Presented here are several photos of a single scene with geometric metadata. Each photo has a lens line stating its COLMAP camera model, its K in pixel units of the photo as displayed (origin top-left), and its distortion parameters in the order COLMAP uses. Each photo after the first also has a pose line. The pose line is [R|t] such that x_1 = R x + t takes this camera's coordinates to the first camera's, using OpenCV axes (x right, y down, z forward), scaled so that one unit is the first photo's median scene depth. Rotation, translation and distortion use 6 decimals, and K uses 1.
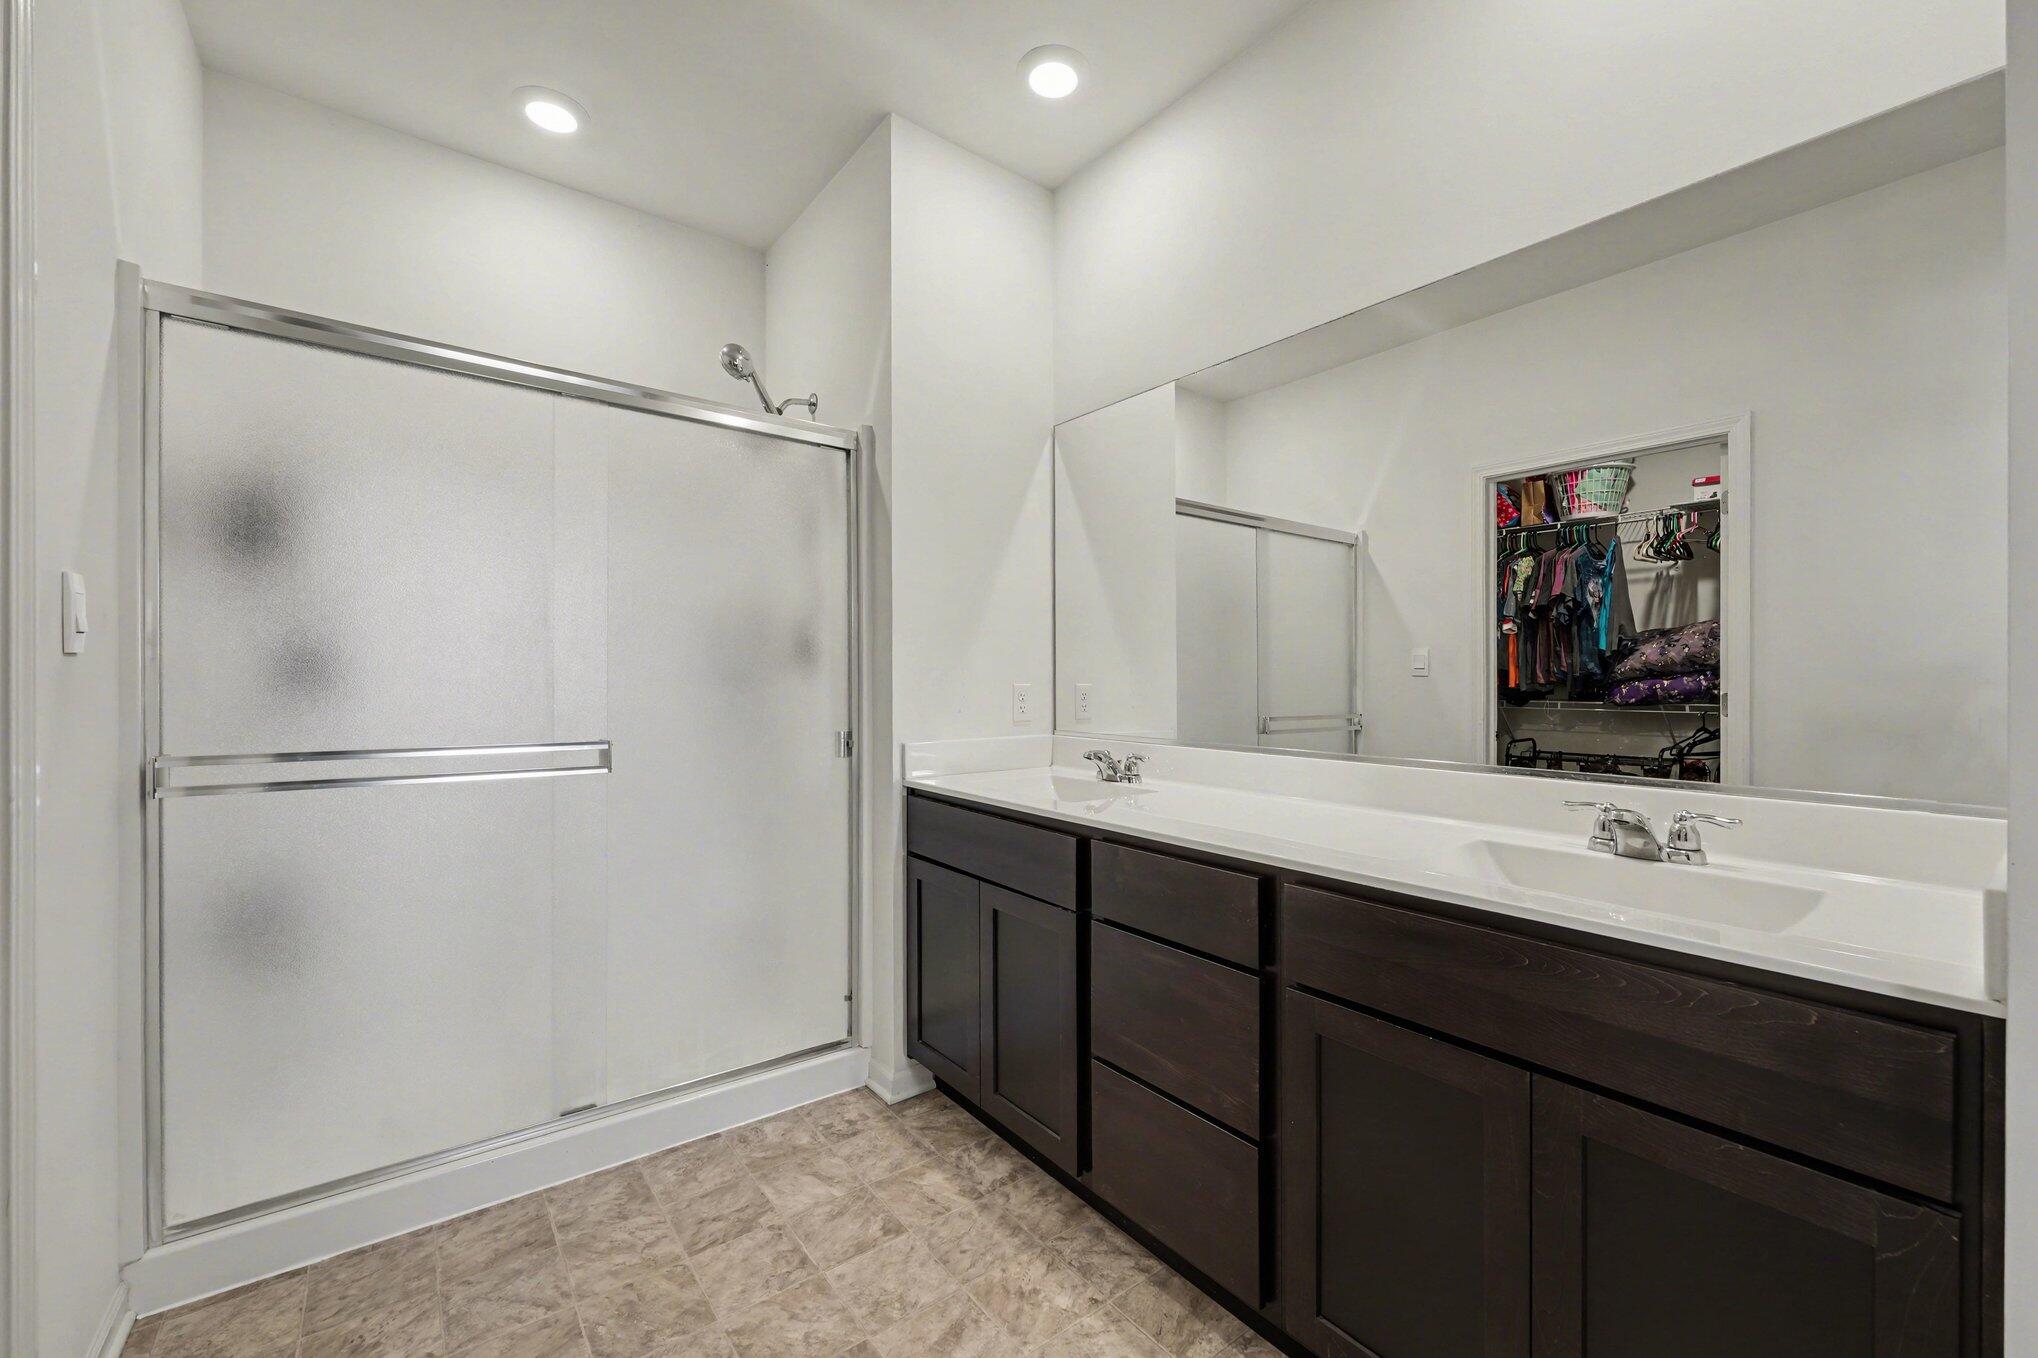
lens RADIAL K [[817.6, 0, 1016.2], [0, 817.6, 687.5], [0, 0, 1]] dist [0.000826, 0.000036]
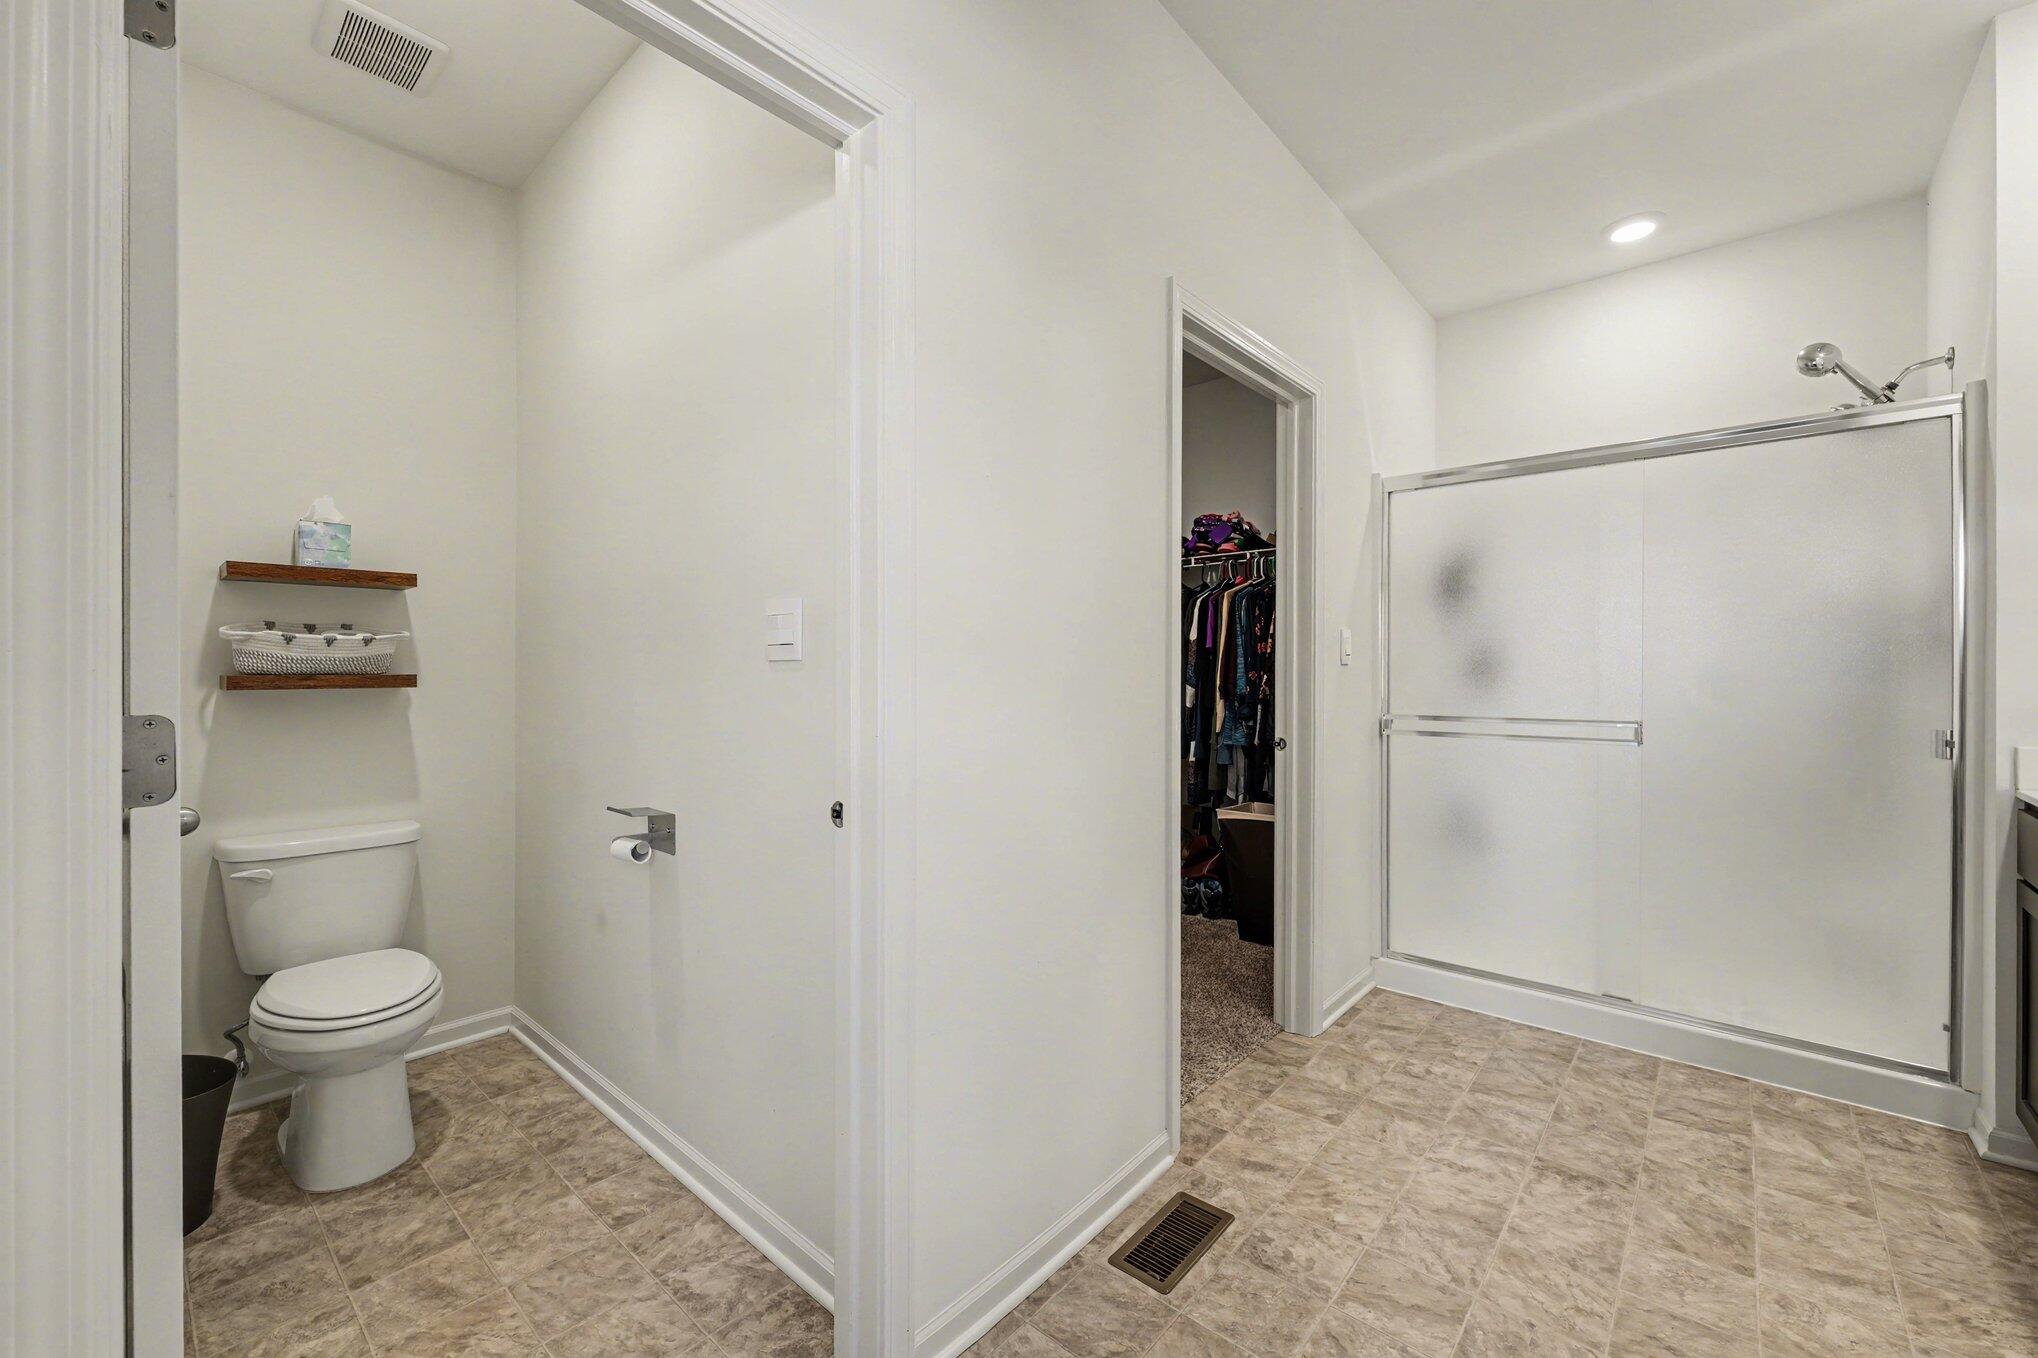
lens RADIAL K [[813.4, 0, 1025.3], [0, 813.4, 672.8], [0, 0, 1]] dist [0.001220, 0.000168]
pose [[0.199590, -0.003507, -0.979873, 0.612596], [-0.004986, 0.999977, -0.004595, -0.001121], [0.979867, 0.005803, 0.199568, -0.222945]]
